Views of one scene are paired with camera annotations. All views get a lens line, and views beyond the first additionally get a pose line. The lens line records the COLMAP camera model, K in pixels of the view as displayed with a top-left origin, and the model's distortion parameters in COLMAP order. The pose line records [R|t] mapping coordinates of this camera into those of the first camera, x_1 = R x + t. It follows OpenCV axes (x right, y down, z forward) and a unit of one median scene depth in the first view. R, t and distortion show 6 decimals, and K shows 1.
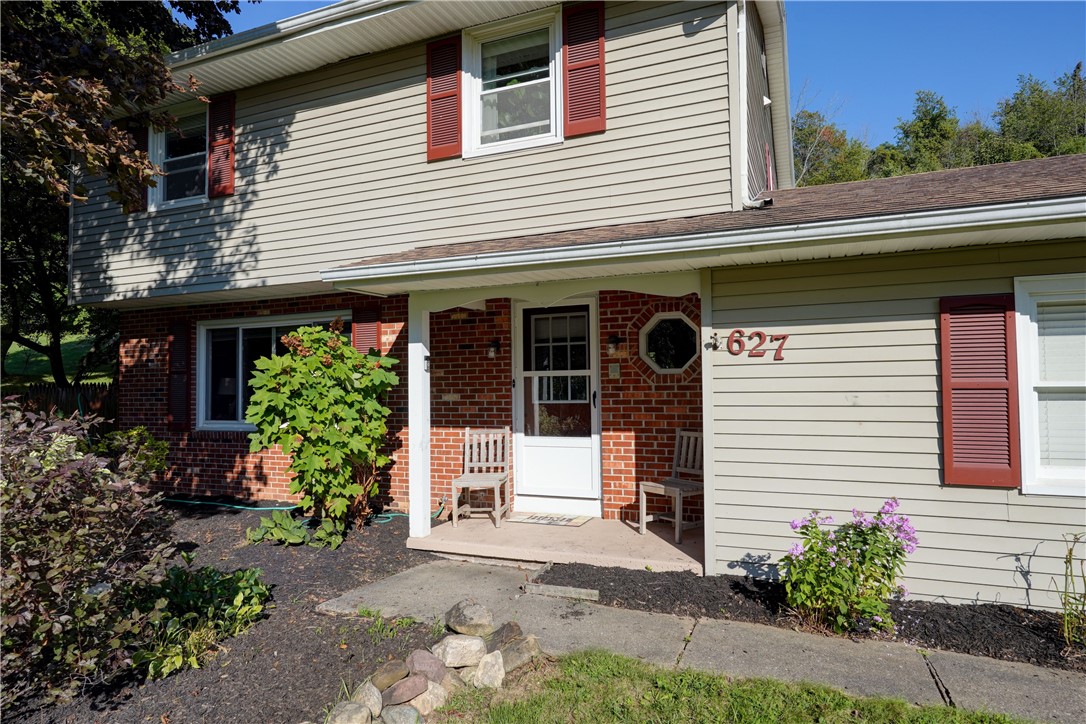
lens RADIAL K [[636.4, 0, 532.0], [0, 636.4, 361.7], [0, 0, 1]] dist [-0.016650, 0.000191]
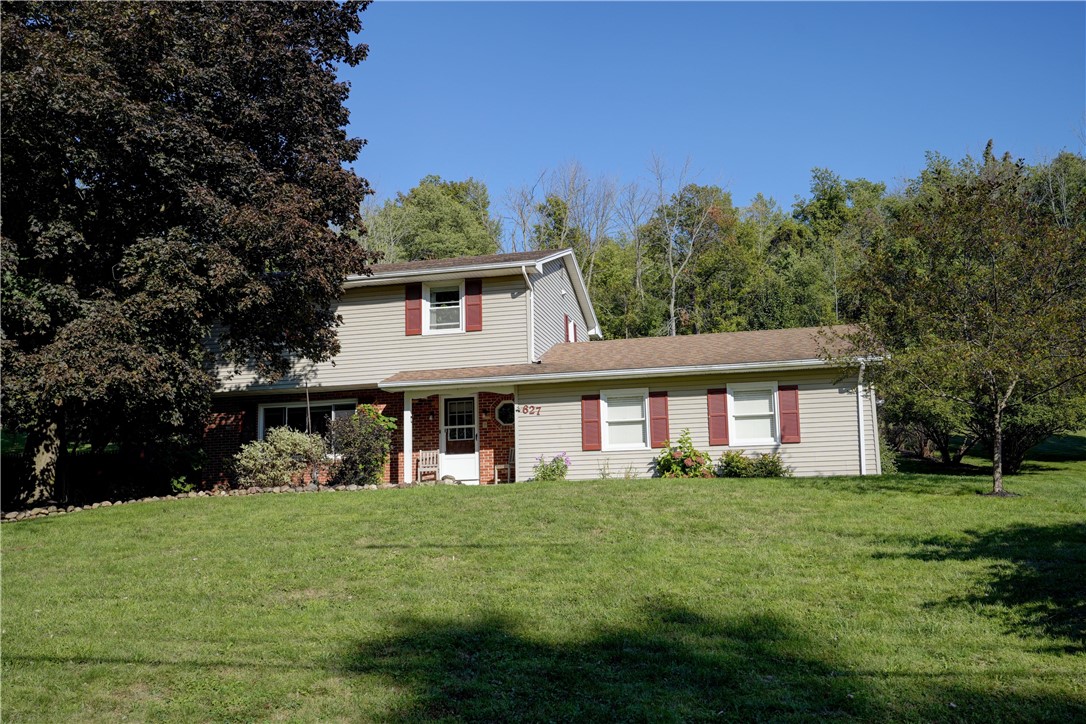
lens RADIAL K [[1071.0, 0, 547.0], [0, 1071.0, 363.1], [0, 0, 1]] dist [0.019611, 0.000000]
pose [[0.979995, 0.019992, 0.198014, -0.445122], [0.005463, 0.991864, -0.127182, 0.299037], [-0.198946, 0.125720, 0.971913, -2.999323]]
